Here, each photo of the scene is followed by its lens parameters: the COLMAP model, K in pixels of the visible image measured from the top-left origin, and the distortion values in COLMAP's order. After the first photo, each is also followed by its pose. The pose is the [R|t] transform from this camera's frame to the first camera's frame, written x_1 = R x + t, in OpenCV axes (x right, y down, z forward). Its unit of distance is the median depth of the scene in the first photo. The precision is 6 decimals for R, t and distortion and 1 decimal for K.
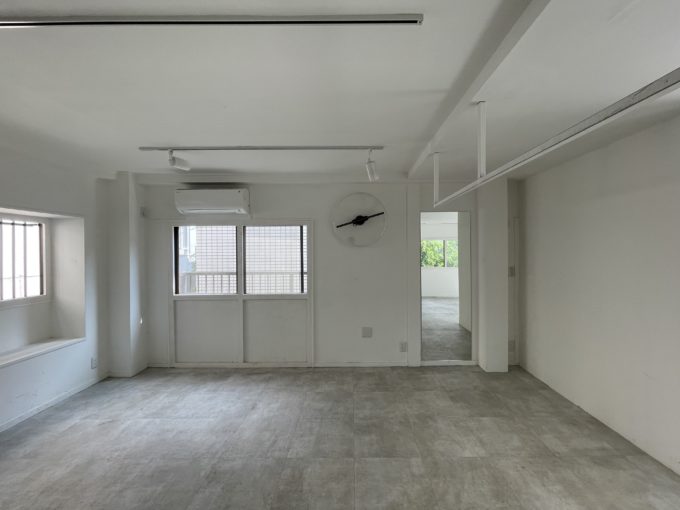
lens RADIAL K [[287.2, 0, 339.7], [0, 287.2, 252.5], [0, 0, 1]] dist [-0.001866, 0.000516]
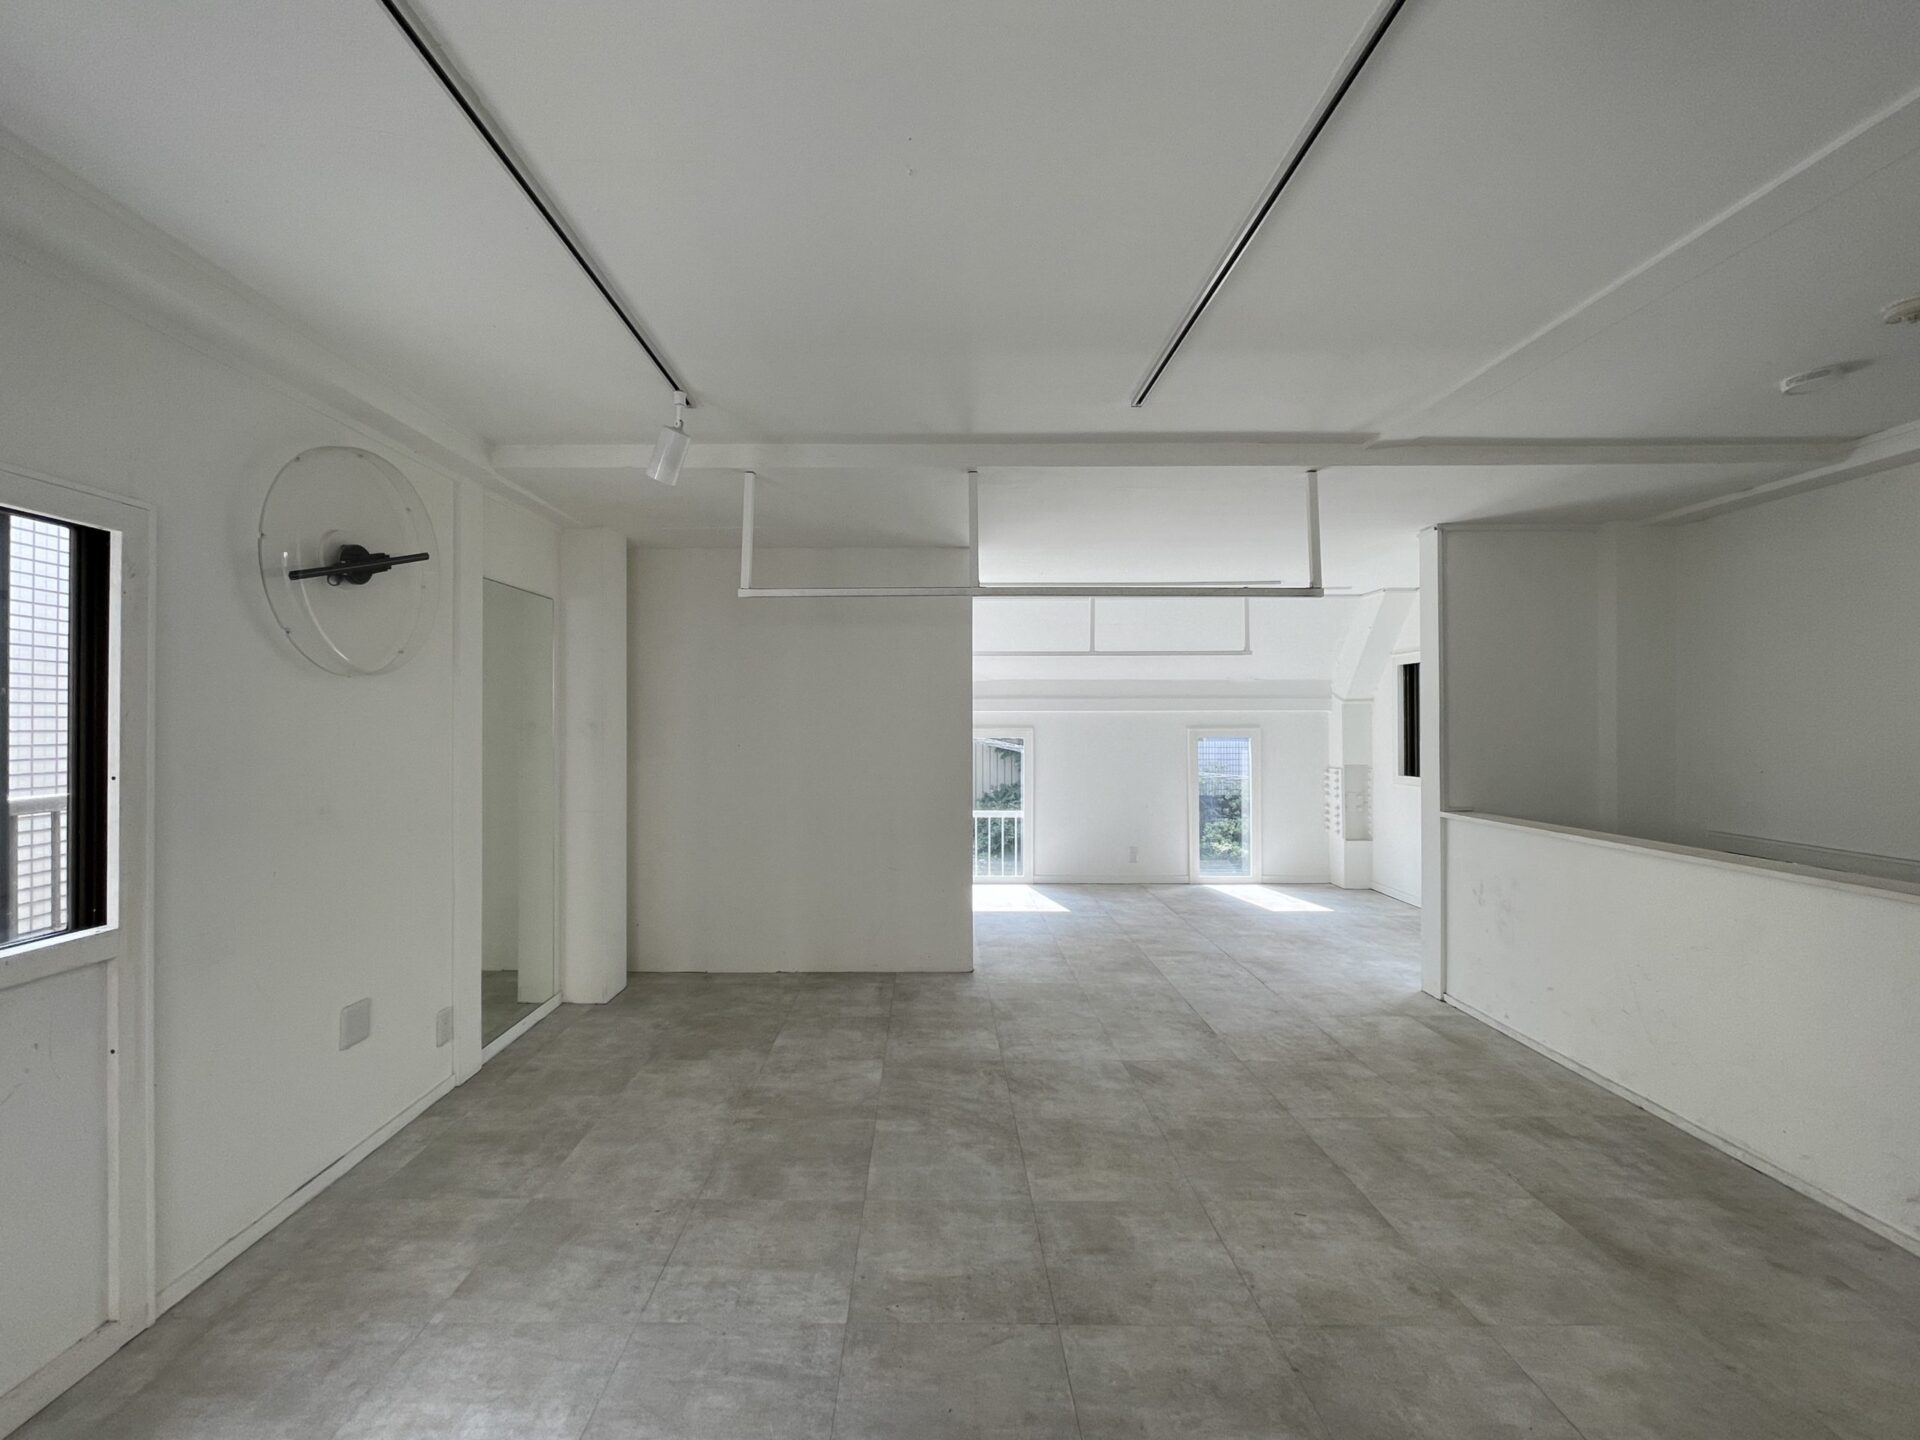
lens RADIAL K [[811.0, 0, 959.1], [0, 811.0, 712.9], [0, 0, 1]] dist [-0.001866, 0.000516]
pose [[-0.035713, 0.016517, 0.999226, -0.712519], [0.005530, 0.999851, -0.016330, 0.030932], [-0.999347, 0.004942, -0.035799, 0.581688]]
